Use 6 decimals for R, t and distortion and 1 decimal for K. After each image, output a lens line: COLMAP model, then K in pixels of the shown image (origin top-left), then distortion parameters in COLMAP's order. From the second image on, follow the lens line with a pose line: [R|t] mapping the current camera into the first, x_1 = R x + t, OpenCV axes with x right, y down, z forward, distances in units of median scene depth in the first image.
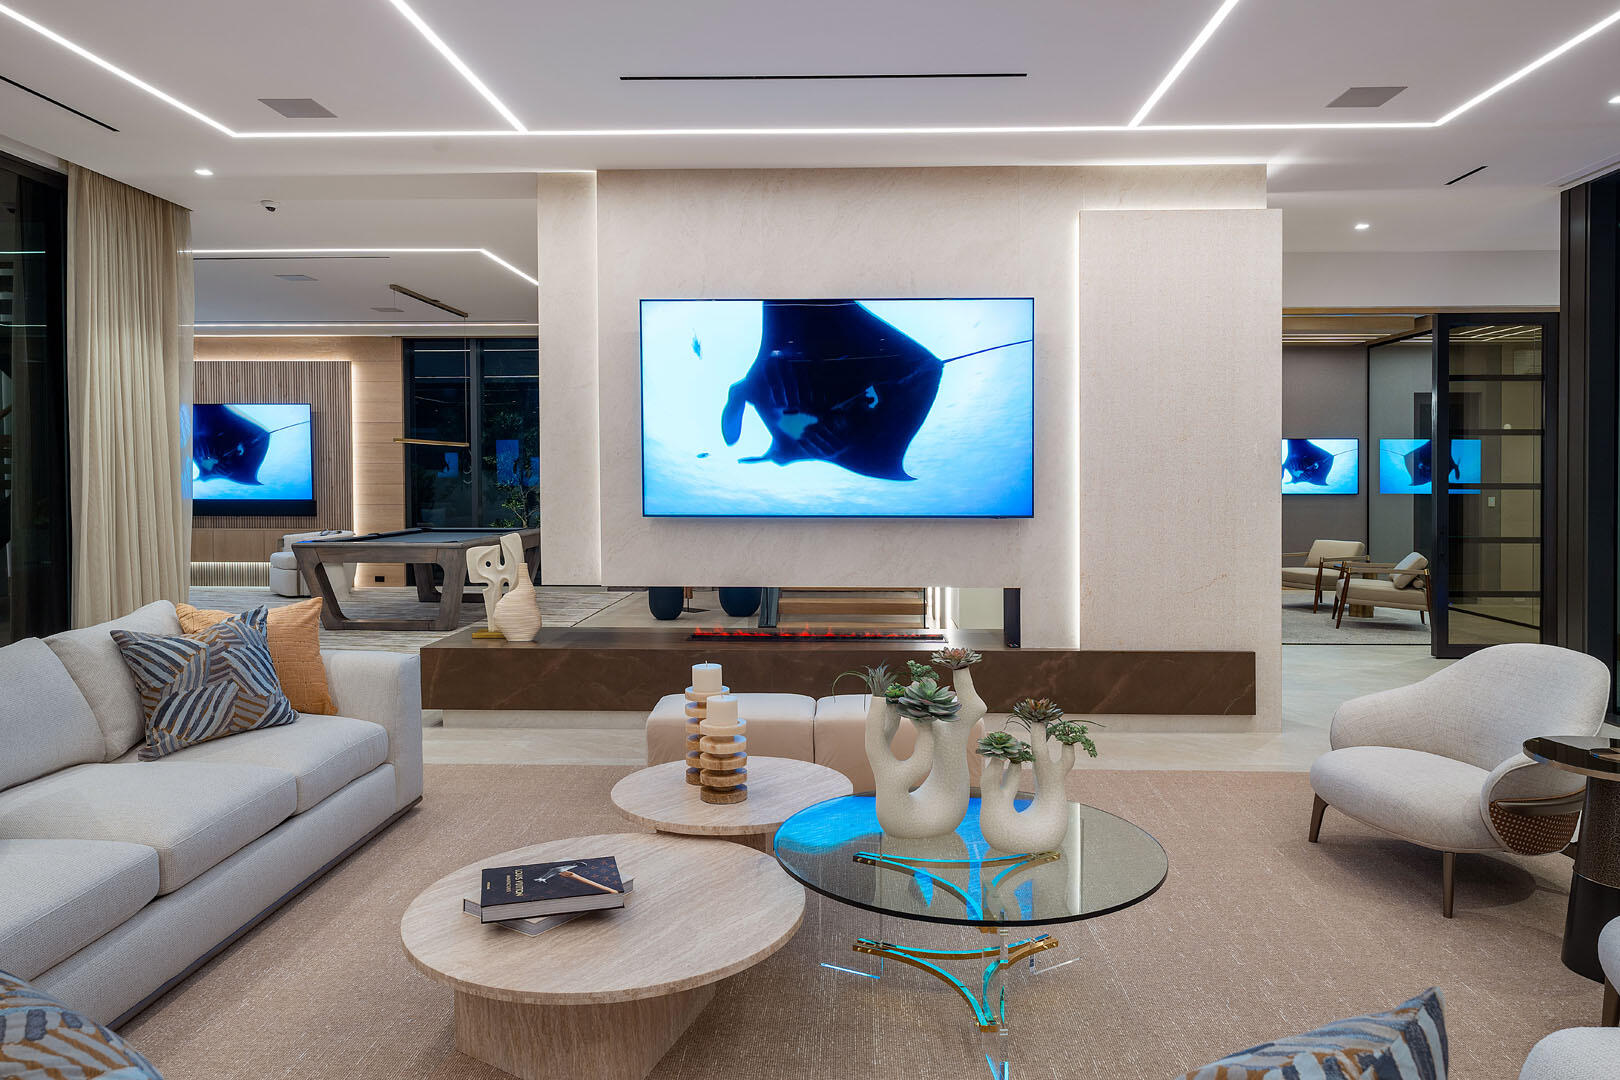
lens RADIAL K [[1044.0, 0, 813.3], [0, 1044.0, 497.2], [0, 0, 1]] dist [0.000887, 0.000149]
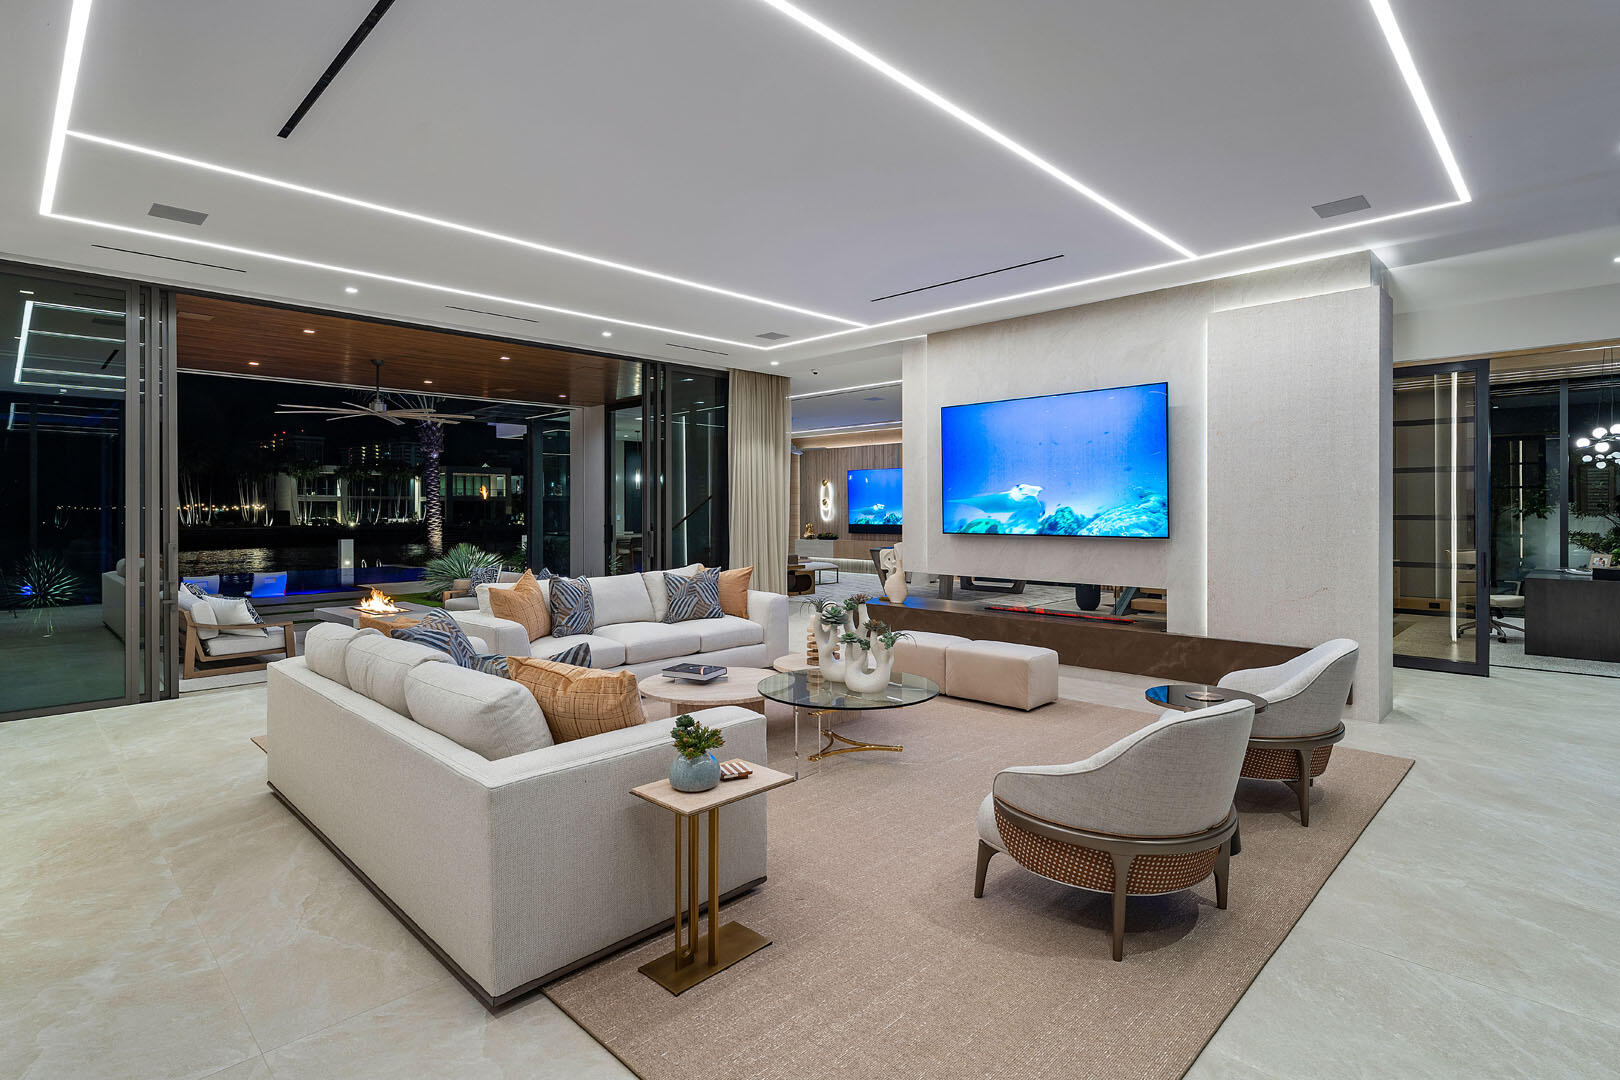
lens RADIAL K [[803.3, 0, 814.1], [0, 803.3, 512.9], [0, 0, 1]] dist [0.000037, -0.000097]
pose [[0.733058, -0.000735, -0.680166, 0.593356], [-0.011018, 0.999855, -0.012956, 0.004056], [0.680077, 0.016991, 0.732944, -0.110657]]
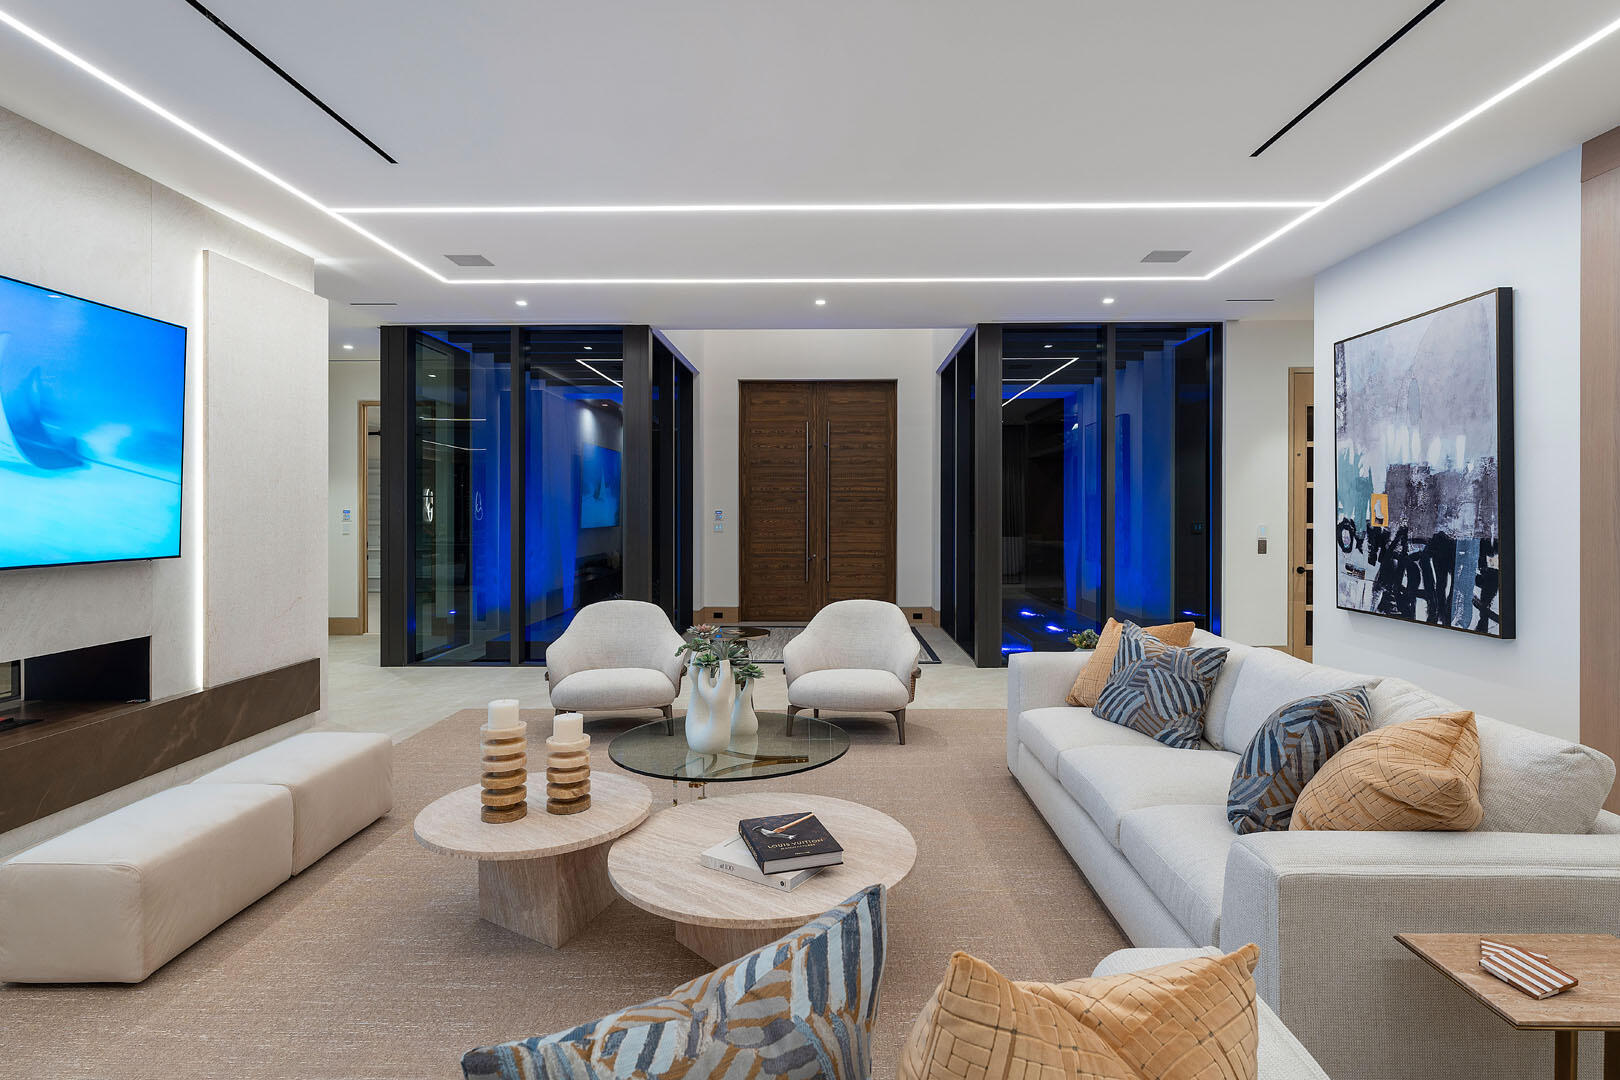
lens RADIAL K [[841.5, 0, 810.4], [0, 841.5, 511.5], [0, 0, 1]] dist [0.001476, 0.000186]
pose [[-0.011662, 0.001044, 0.999931, -0.558799], [0.022039, 0.999757, -0.000787, -0.008831], [-0.999689, 0.022028, -0.011682, 0.433167]]
